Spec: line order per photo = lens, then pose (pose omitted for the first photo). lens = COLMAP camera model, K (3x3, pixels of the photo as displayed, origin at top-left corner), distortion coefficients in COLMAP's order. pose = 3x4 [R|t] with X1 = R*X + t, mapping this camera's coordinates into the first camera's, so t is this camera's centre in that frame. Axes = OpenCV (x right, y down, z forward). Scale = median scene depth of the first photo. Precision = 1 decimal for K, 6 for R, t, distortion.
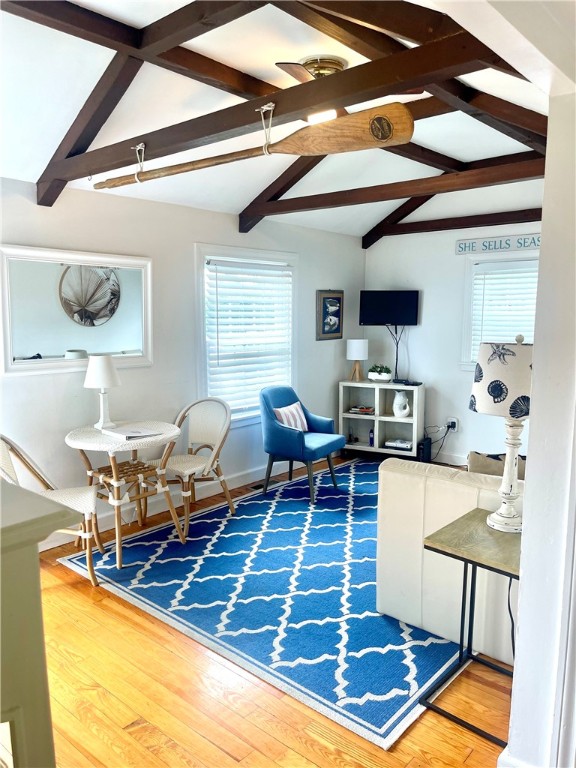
lens RADIAL K [[581.7, 0, 288.0], [0, 581.7, 384.0], [0, 0, 1]] dist [0.084839, -0.110262]
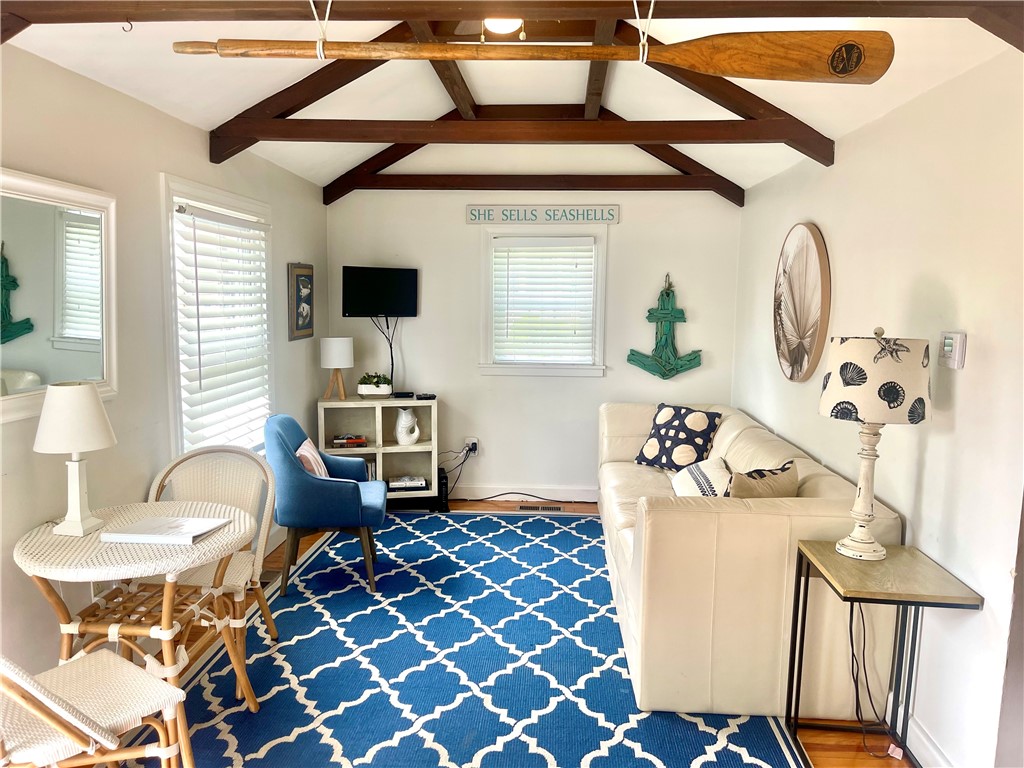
lens RADIAL K [[776.6, 0, 514.5], [0, 776.6, 376.8], [0, 0, 1]] dist [0.030706, -0.003045]
pose [[0.787065, -0.057106, 0.614222, -0.435146], [0.069497, 0.997575, 0.003694, -0.031551], [-0.612943, 0.039779, 0.789125, 0.255433]]
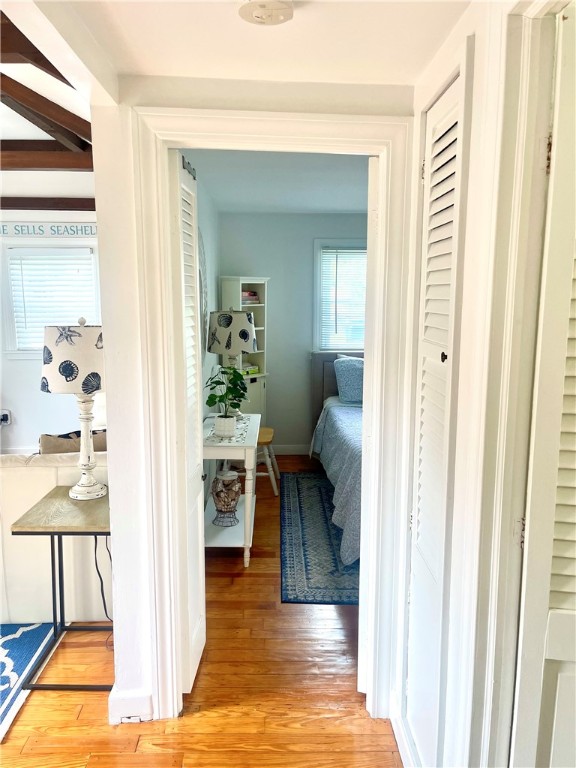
lens RADIAL K [[582.5, 0, 312.4], [0, 582.5, 385.3], [0, 0, 1]] dist [0.030706, -0.003045]
pose [[0.701923, -0.109763, 0.703745, -0.048744], [0.093458, 0.993705, 0.061772, 0.008159], [-0.706095, 0.022411, 0.707763, -0.038956]]
